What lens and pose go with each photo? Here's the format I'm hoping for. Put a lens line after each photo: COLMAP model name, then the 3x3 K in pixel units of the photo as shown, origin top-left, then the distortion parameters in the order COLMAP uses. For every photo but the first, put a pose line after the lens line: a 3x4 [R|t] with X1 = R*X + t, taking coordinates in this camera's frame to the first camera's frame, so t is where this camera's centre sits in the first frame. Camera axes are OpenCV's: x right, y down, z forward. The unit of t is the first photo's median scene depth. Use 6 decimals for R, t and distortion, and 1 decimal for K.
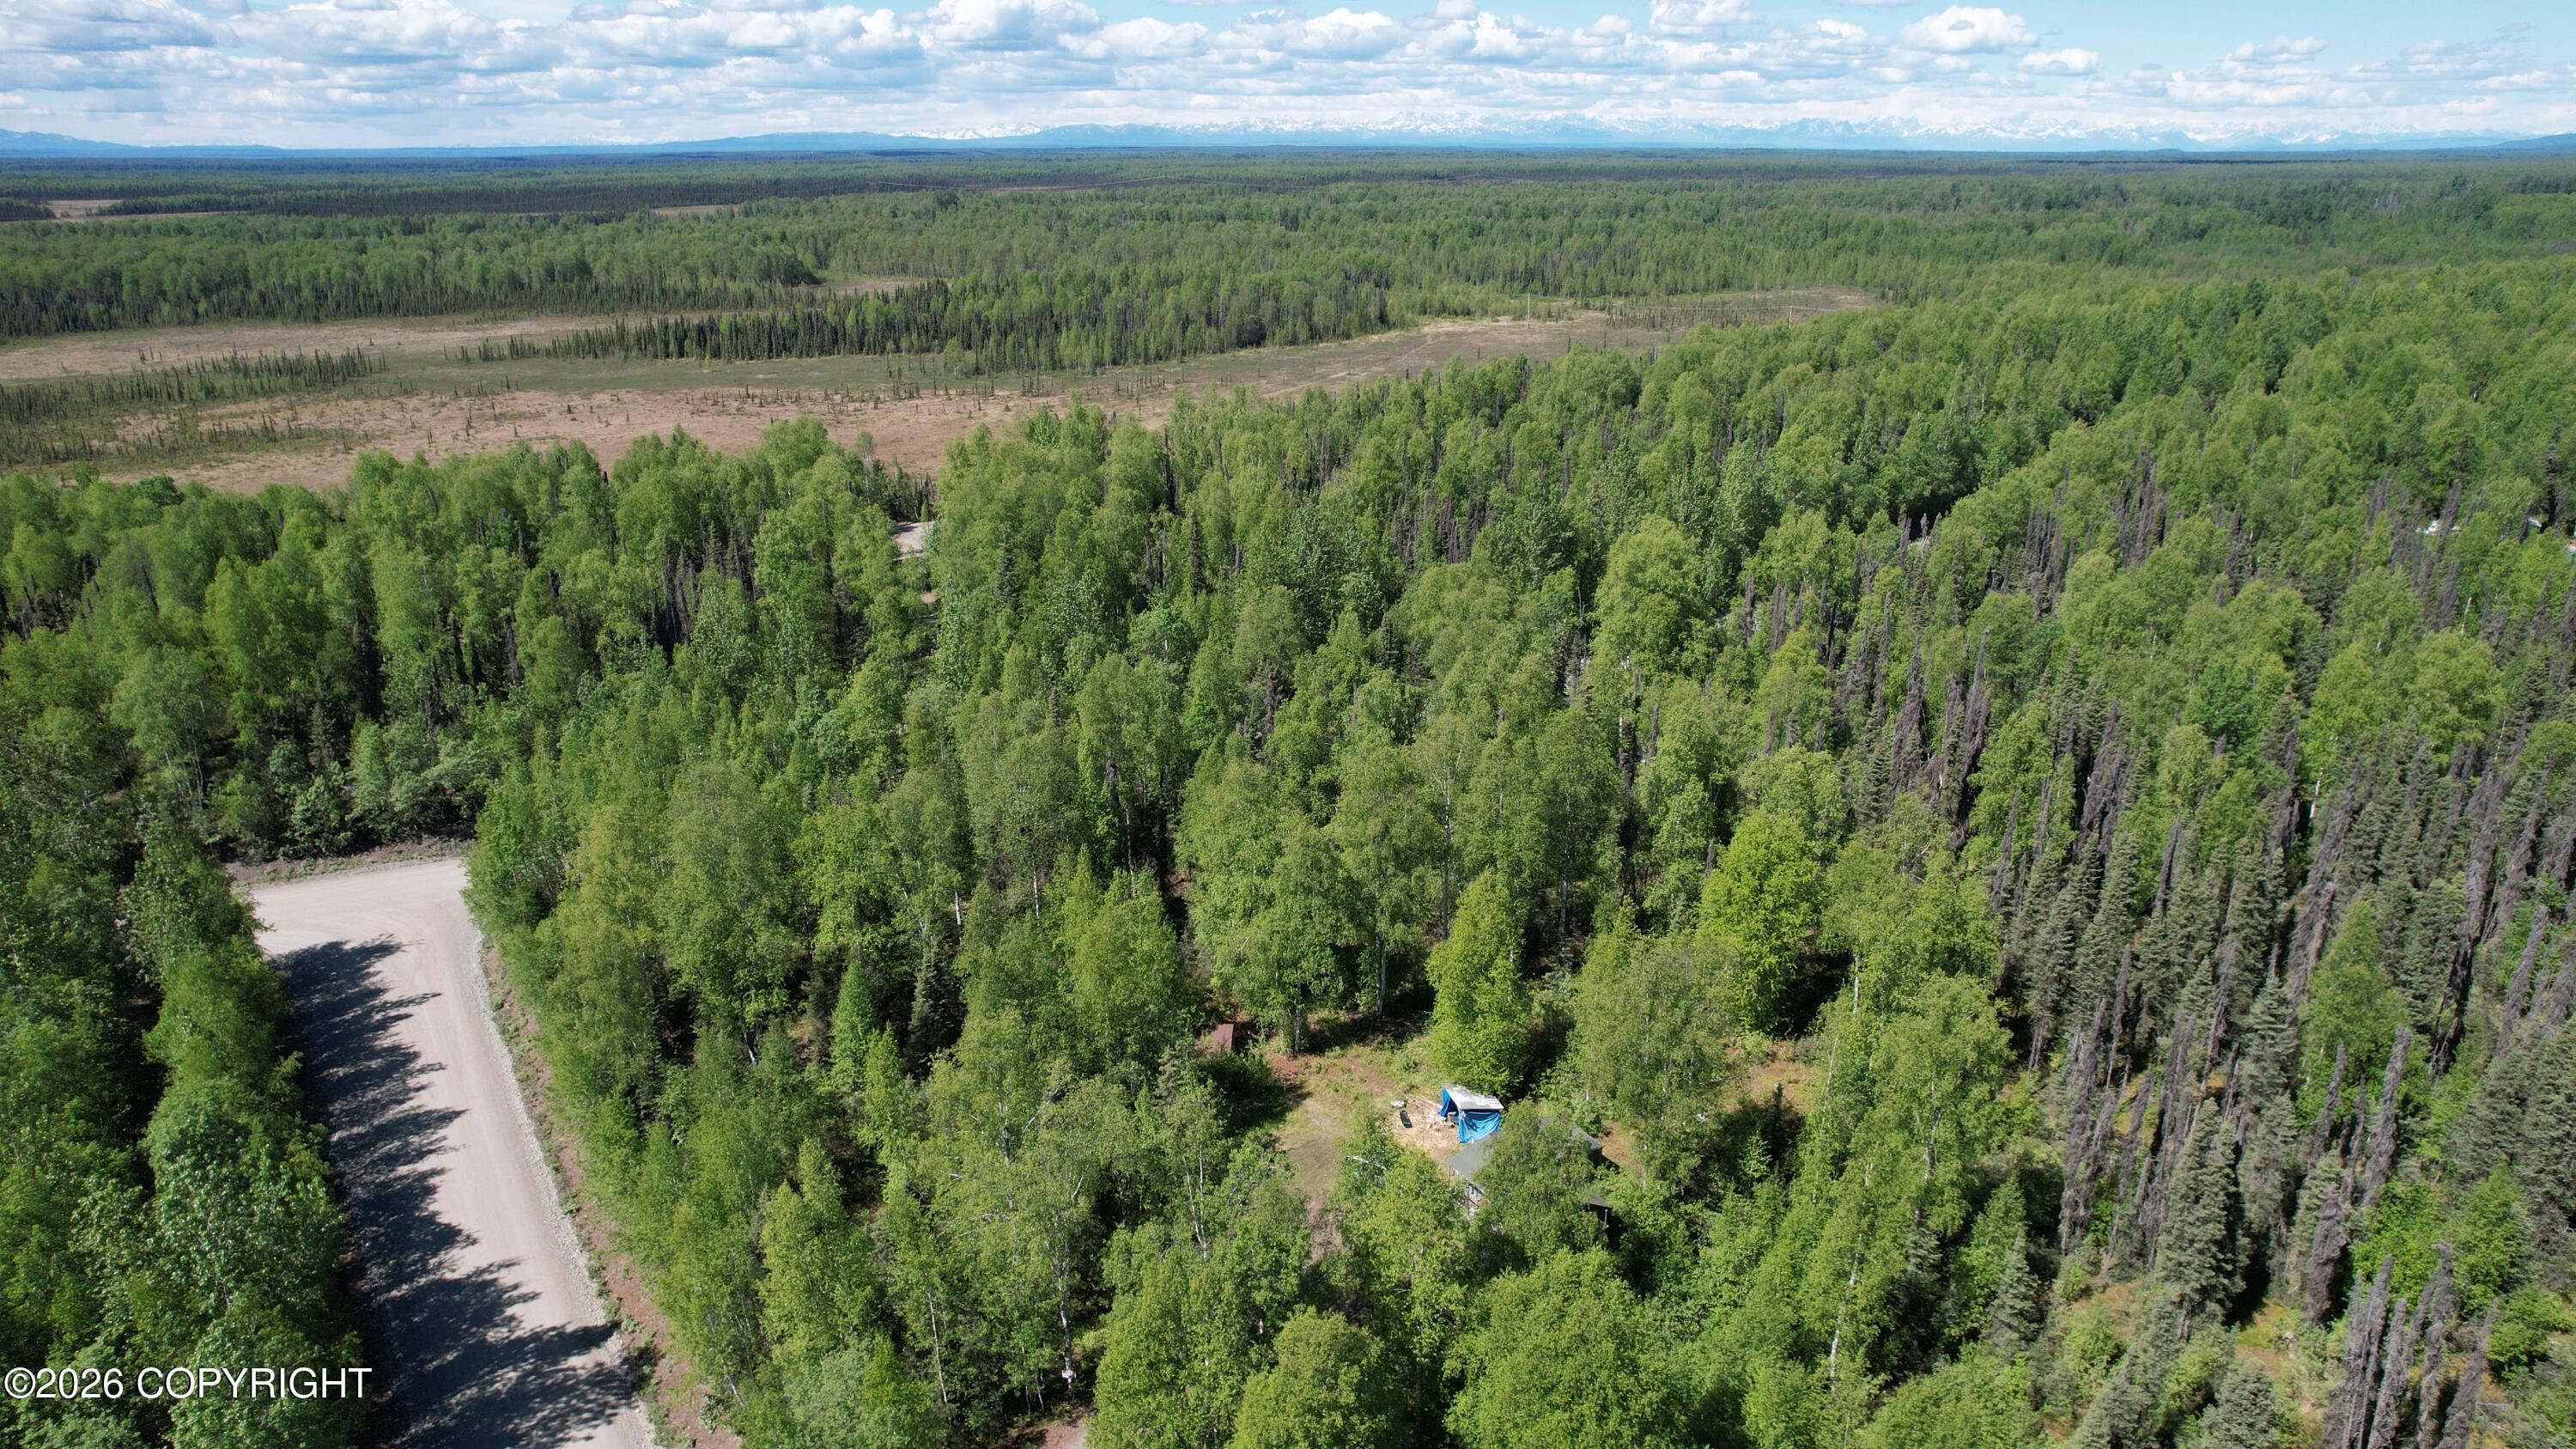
lens RADIAL K [[1655.3, 0, 1289.7], [0, 1655.3, 713.3], [0, 0, 1]] dist [-0.080097, 0.076918]
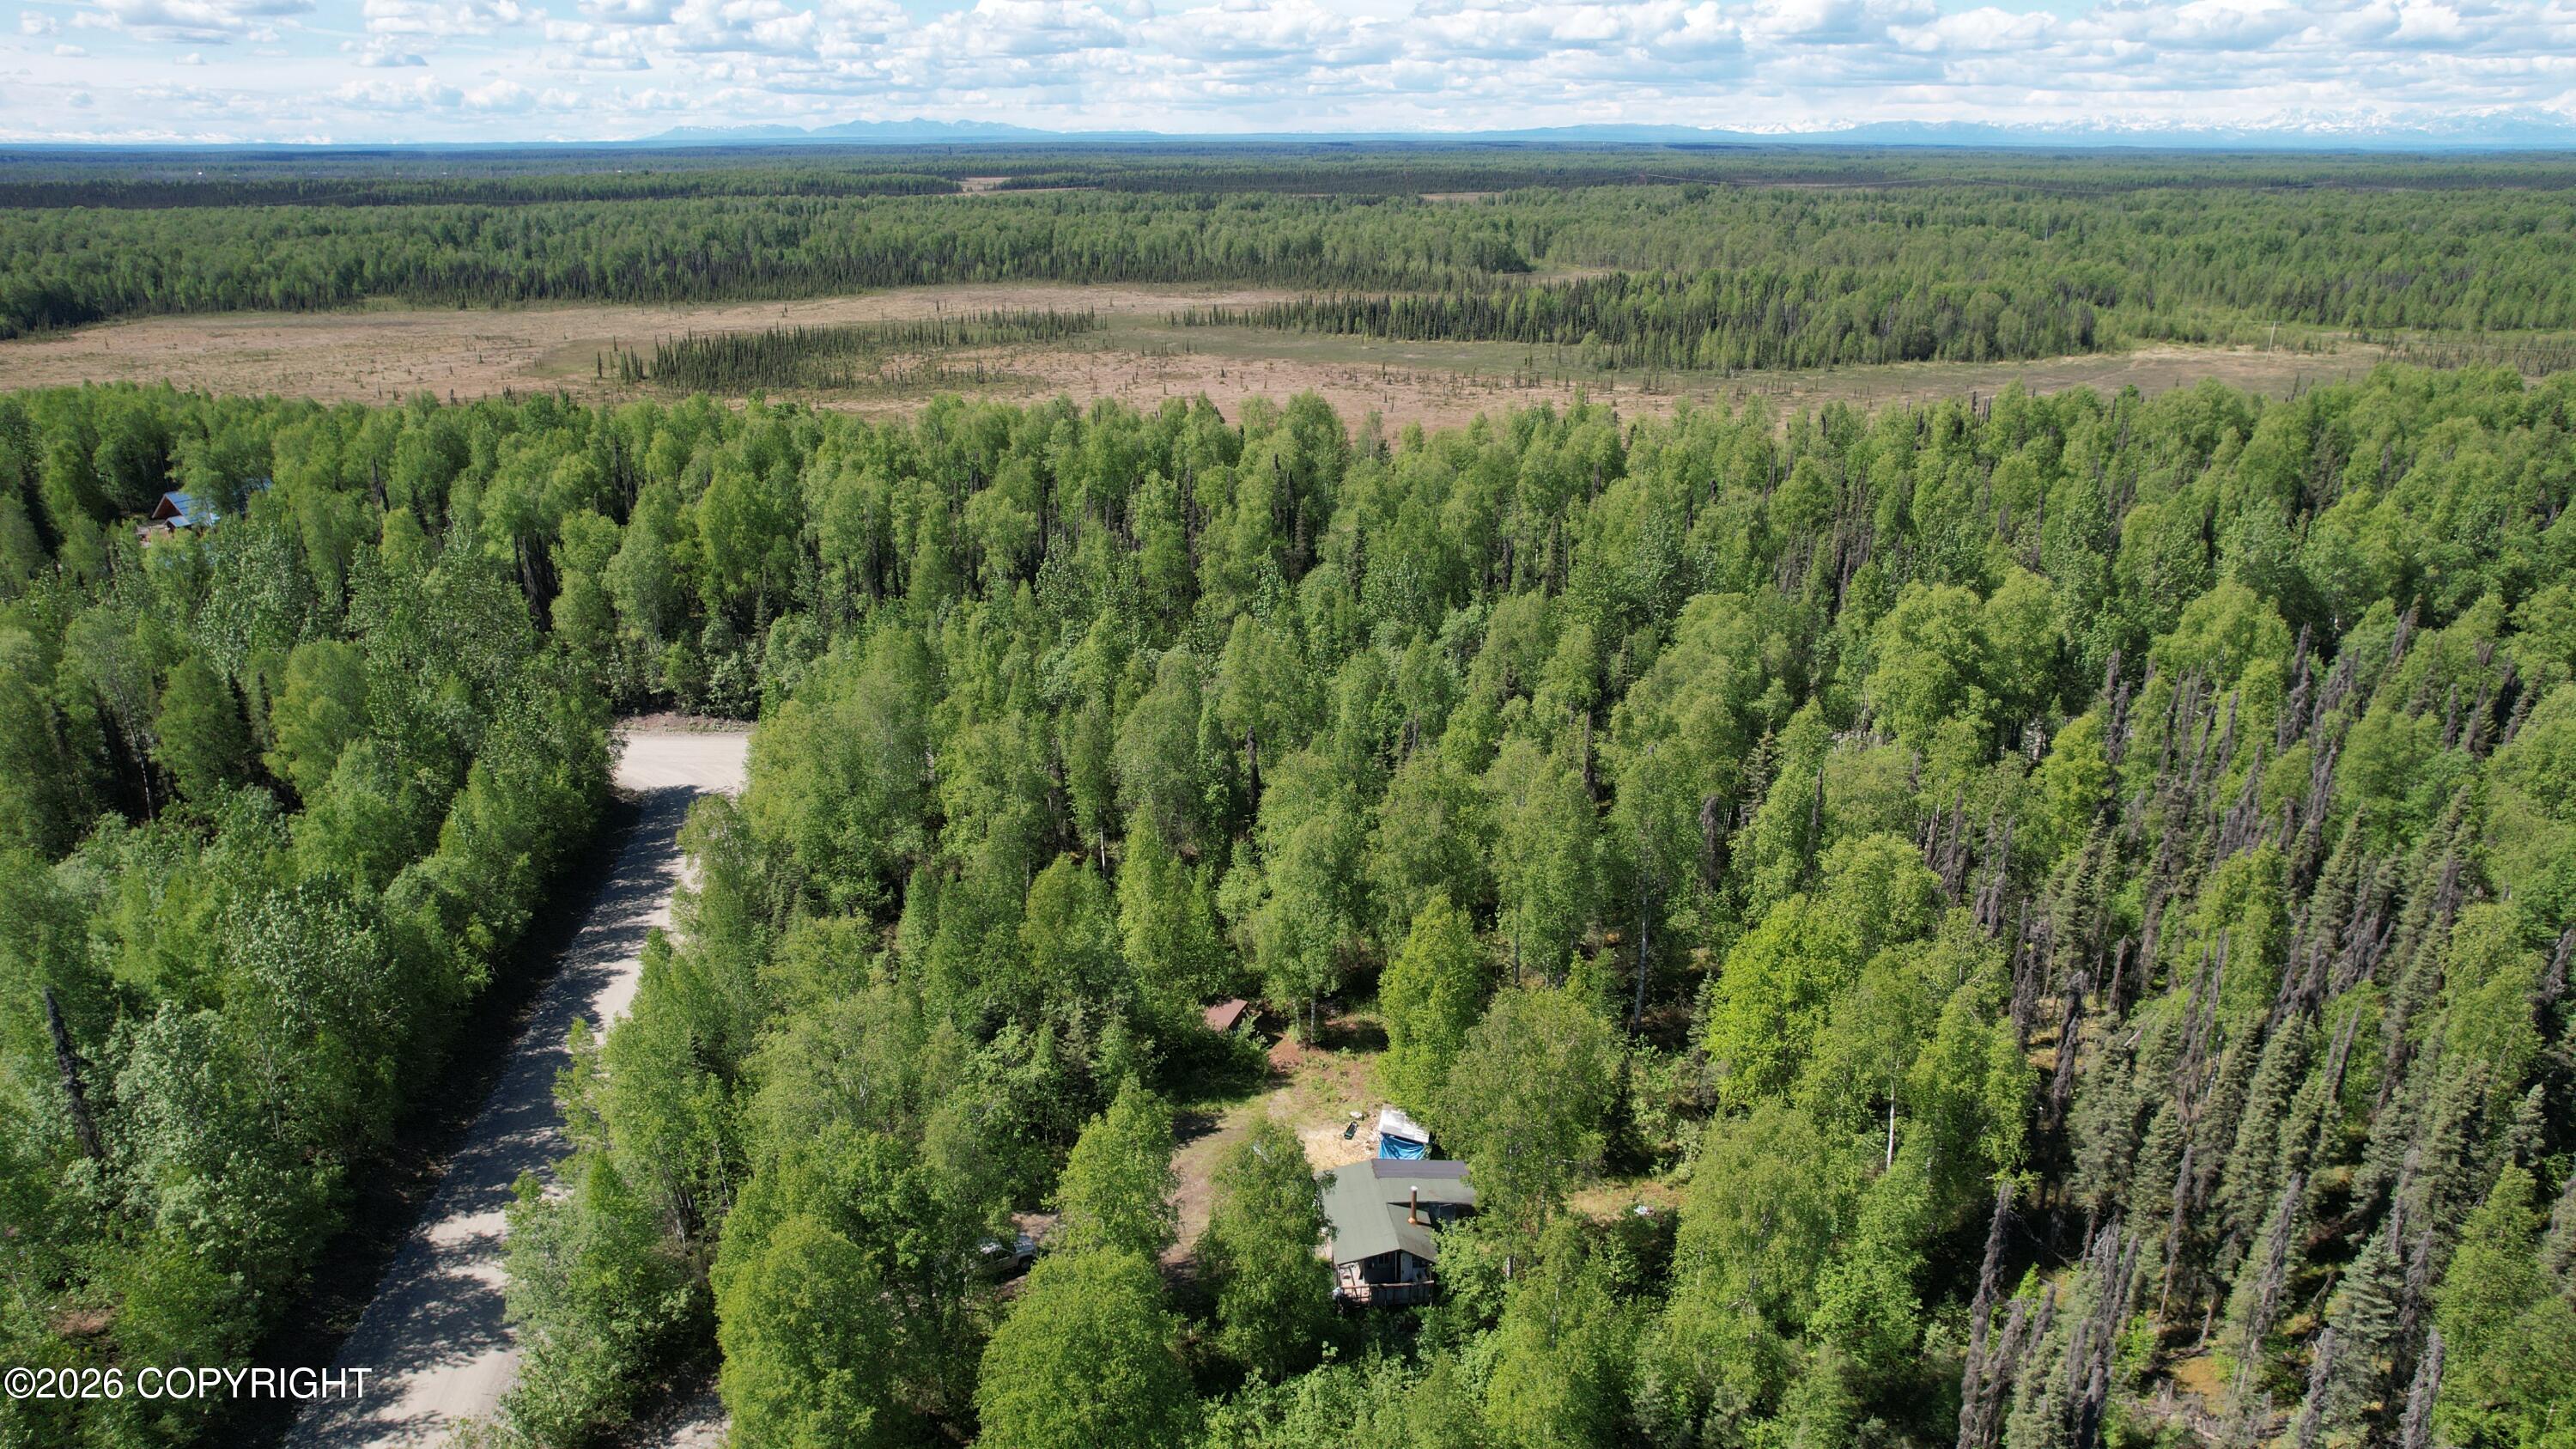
lens RADIAL K [[1655.3, 0, 1289.7], [0, 1655.3, 713.3], [0, 0, 1]] dist [-0.080097, 0.076918]
pose [[0.896864, 0.148986, -0.416460, 0.072824], [-0.147451, 0.988412, 0.036056, -0.005358], [0.417006, 0.029070, 0.908439, 0.014709]]
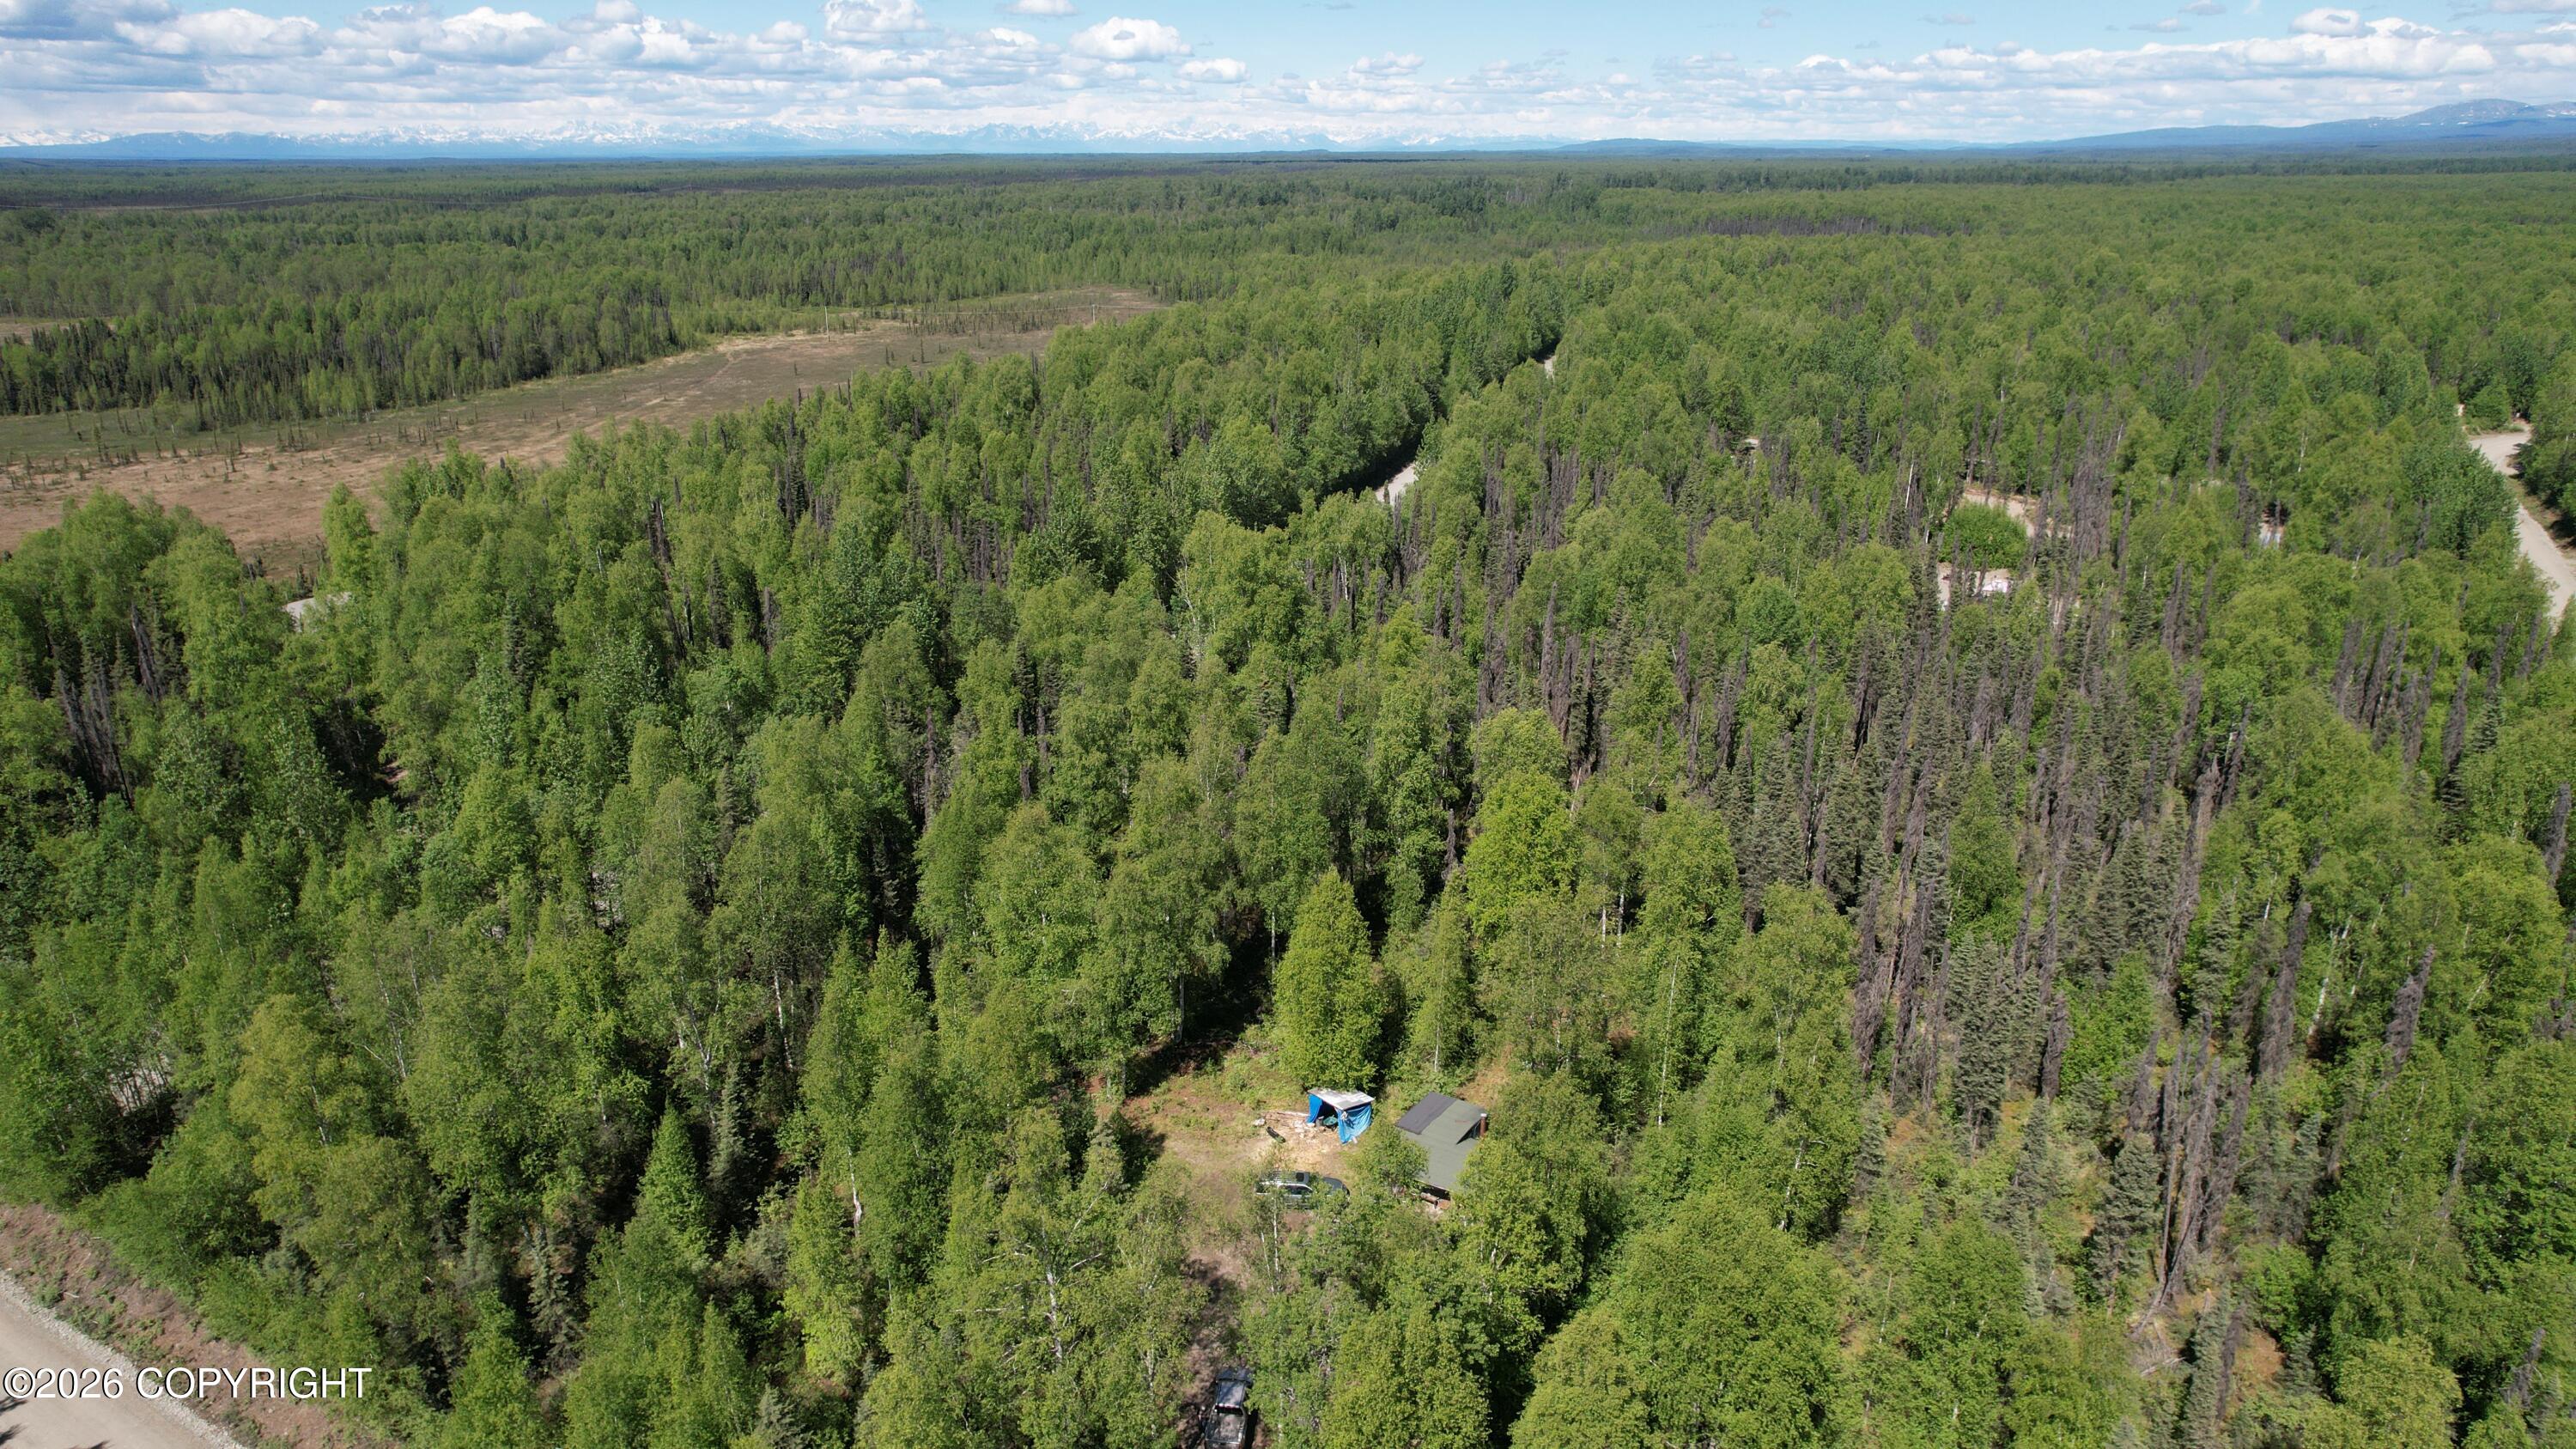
lens RADIAL K [[1655.3, 0, 1289.7], [0, 1655.3, 713.3], [0, 0, 1]] dist [-0.080097, 0.076918]
pose [[0.896583, -0.142458, 0.419337, -0.053157], [0.143938, 0.989182, 0.028293, -0.005385], [-0.418831, 0.034992, 0.907390, 0.016593]]
